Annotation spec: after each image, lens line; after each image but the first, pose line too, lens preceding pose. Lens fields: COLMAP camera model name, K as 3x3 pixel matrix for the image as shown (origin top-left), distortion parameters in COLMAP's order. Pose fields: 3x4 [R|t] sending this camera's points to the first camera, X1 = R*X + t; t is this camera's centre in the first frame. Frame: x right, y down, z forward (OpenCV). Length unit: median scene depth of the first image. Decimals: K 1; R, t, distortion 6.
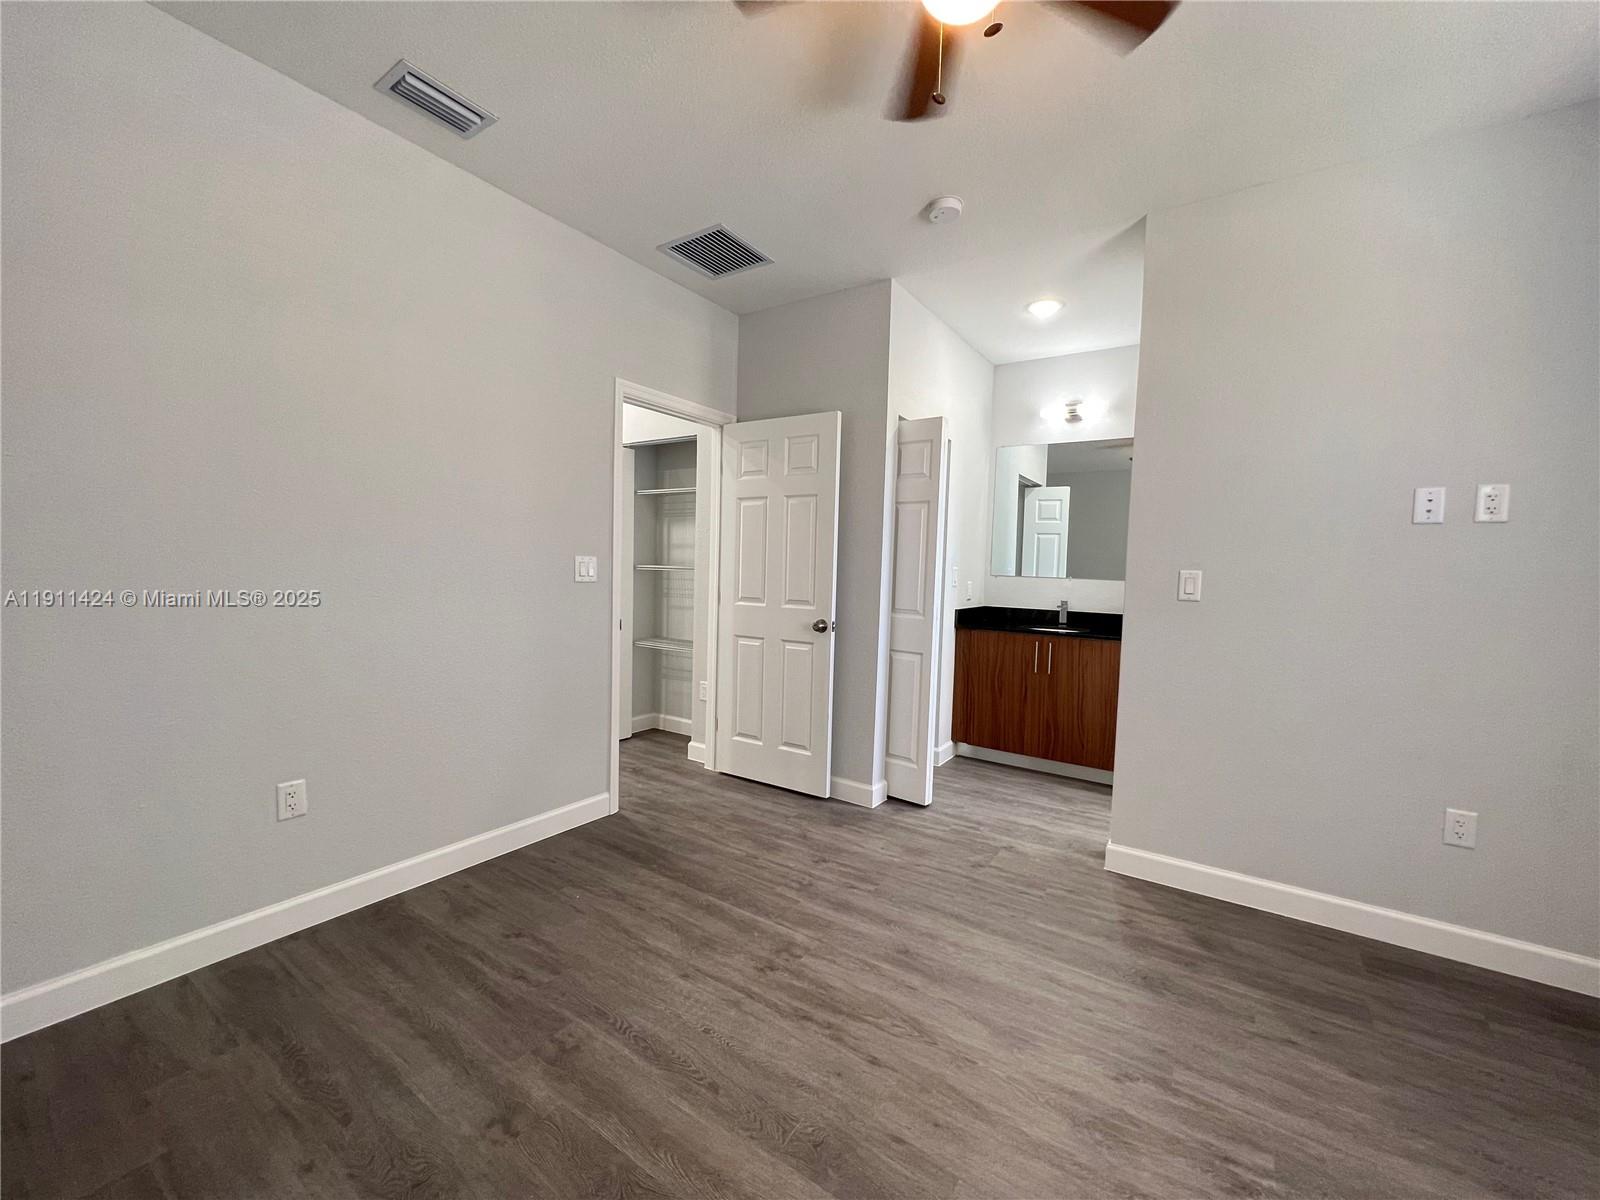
lens RADIAL K [[640.9, 0, 800.0], [0, 640.9, 601.6], [0, 0, 1]] dist [-0.001469, -0.000202]
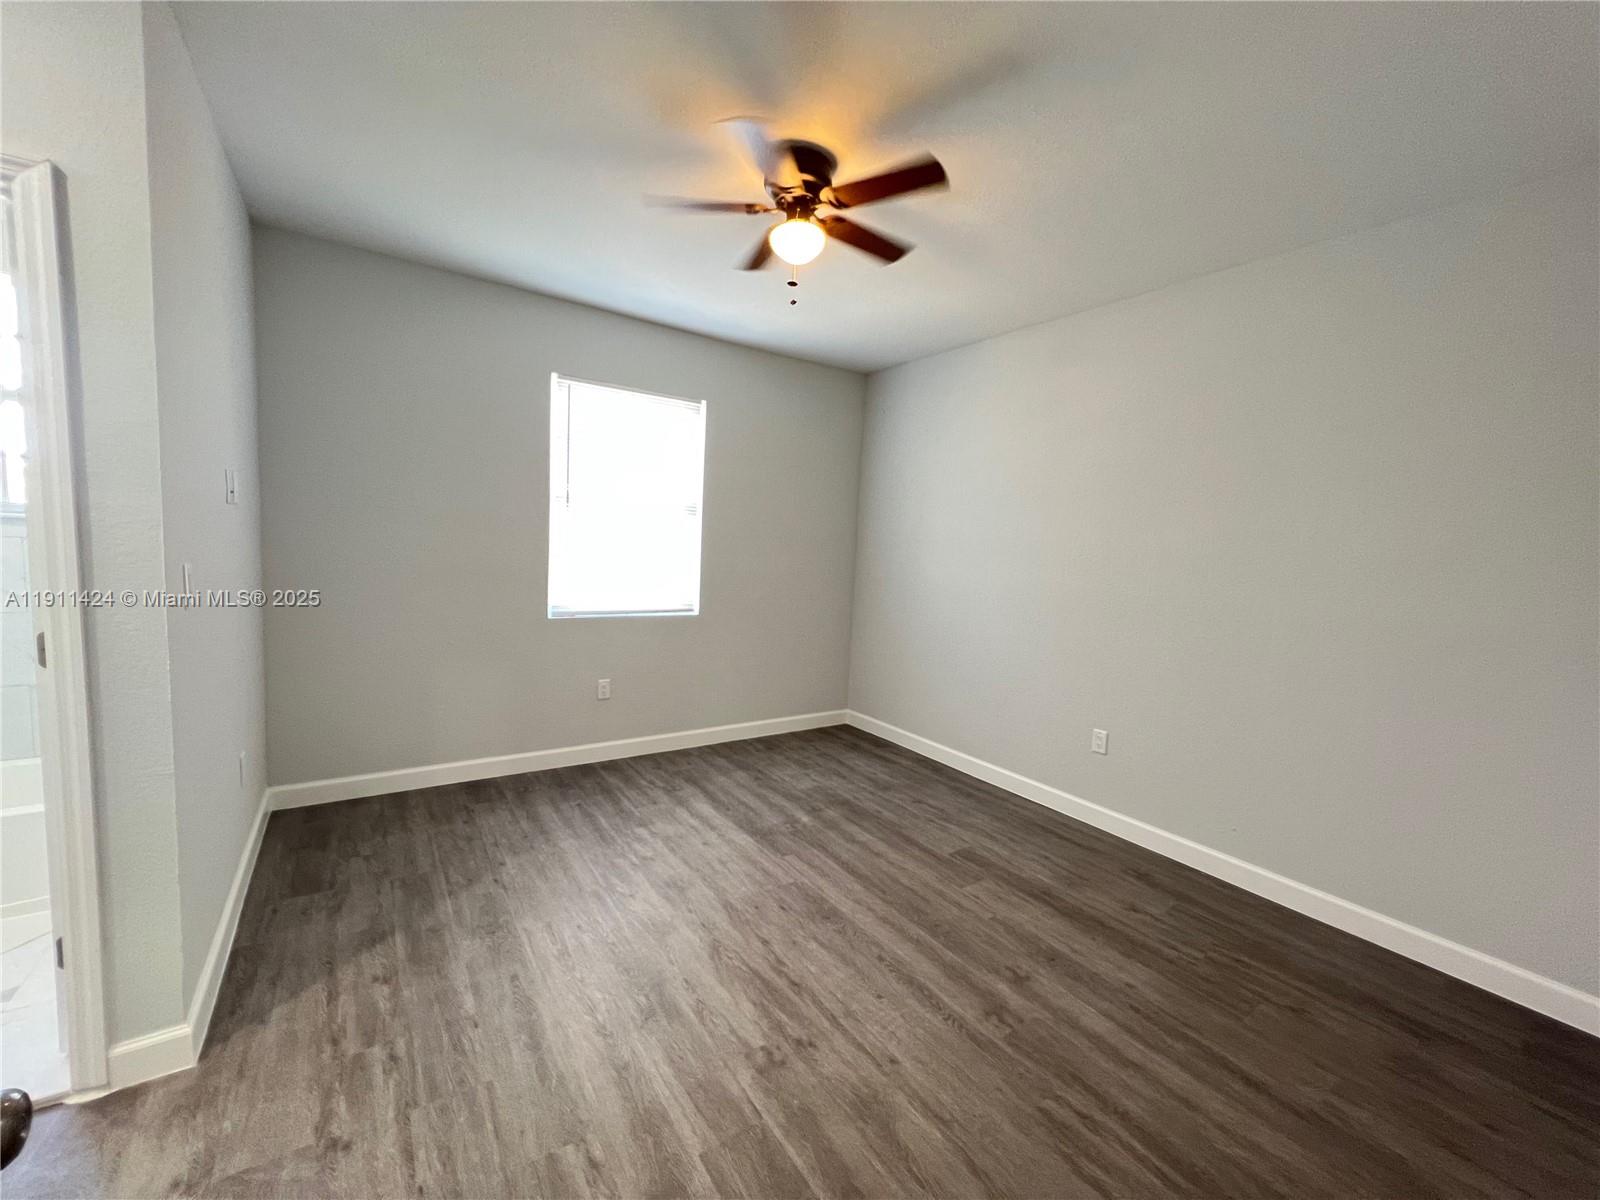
lens RADIAL K [[640.9, 0, 808.7], [0, 640.9, 599.1], [0, 0, 1]] dist [-0.001469, -0.000202]
pose [[-0.932594, -0.106690, 0.344797, -0.319741], [-0.058201, 0.987263, 0.148069, -0.198311], [-0.356203, 0.118021, -0.926925, 1.861198]]
